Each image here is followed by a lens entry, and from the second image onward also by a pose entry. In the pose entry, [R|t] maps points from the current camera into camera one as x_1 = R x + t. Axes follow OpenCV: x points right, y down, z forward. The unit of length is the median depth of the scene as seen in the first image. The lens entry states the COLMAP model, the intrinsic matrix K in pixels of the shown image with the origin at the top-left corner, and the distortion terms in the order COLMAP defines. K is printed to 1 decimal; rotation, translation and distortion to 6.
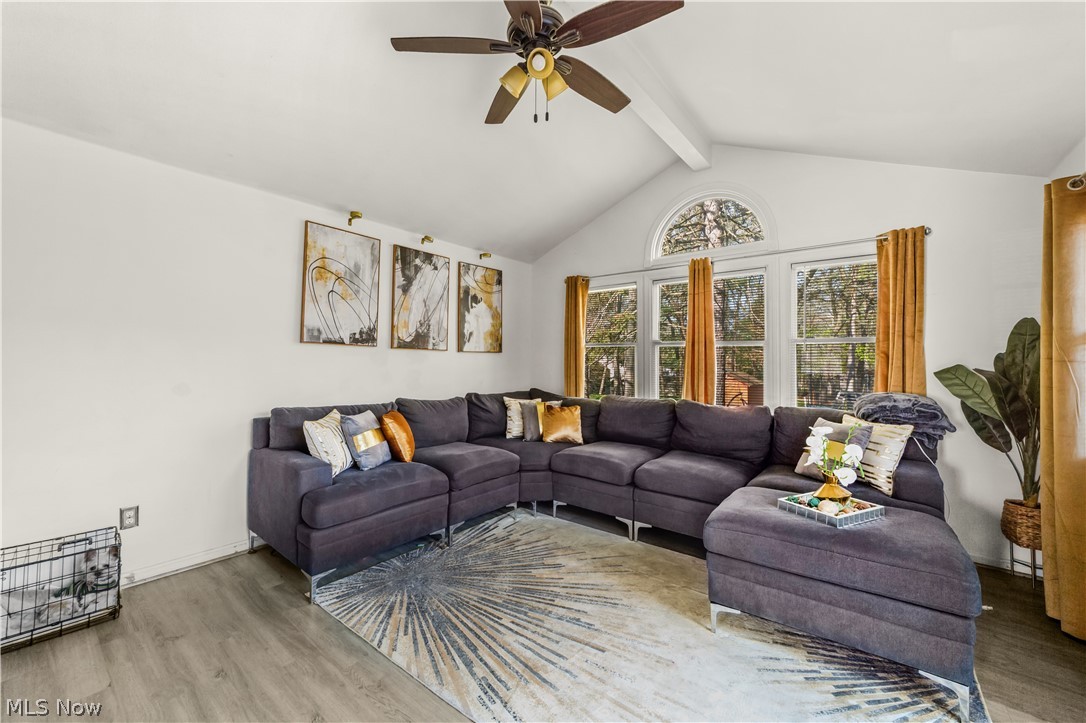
lens RADIAL K [[438.1, 0, 549.4], [0, 438.1, 352.1], [0, 0, 1]] dist [-0.017732, 0.010992]
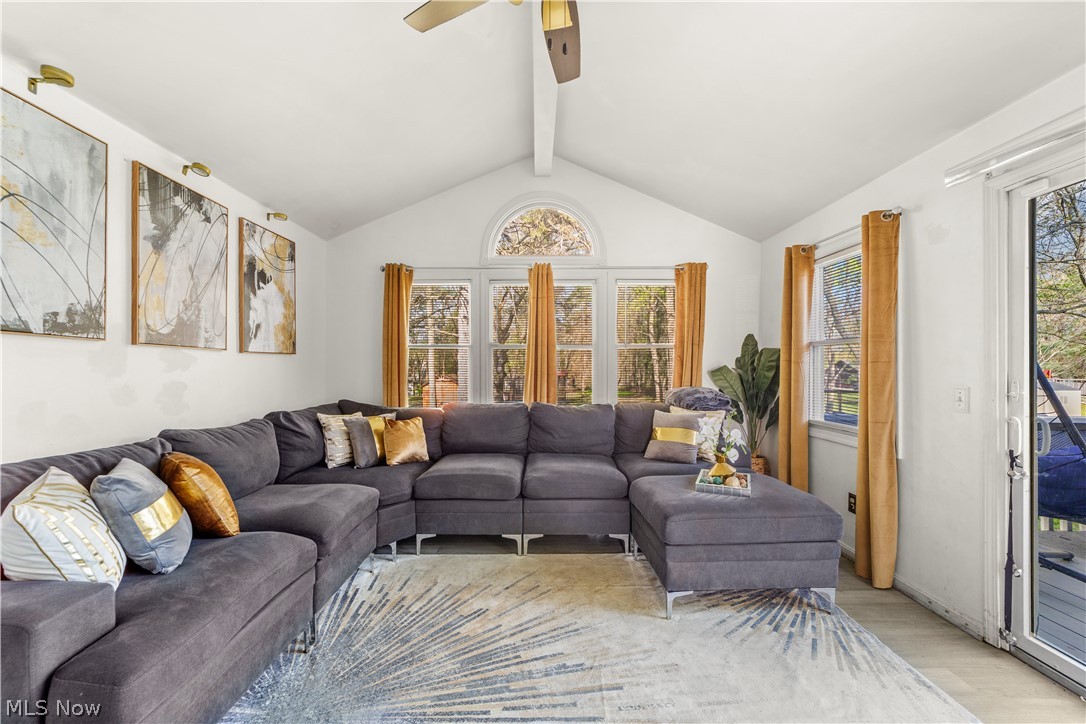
lens RADIAL K [[418.9, 0, 538.2], [0, 418.9, 367.5], [0, 0, 1]] dist [-0.015920, 0.009428]
pose [[0.779505, -0.010839, 0.626302, -0.296677], [-0.005871, 0.999680, 0.024608, 0.004977], [-0.626368, -0.022859, 0.779192, 0.252006]]
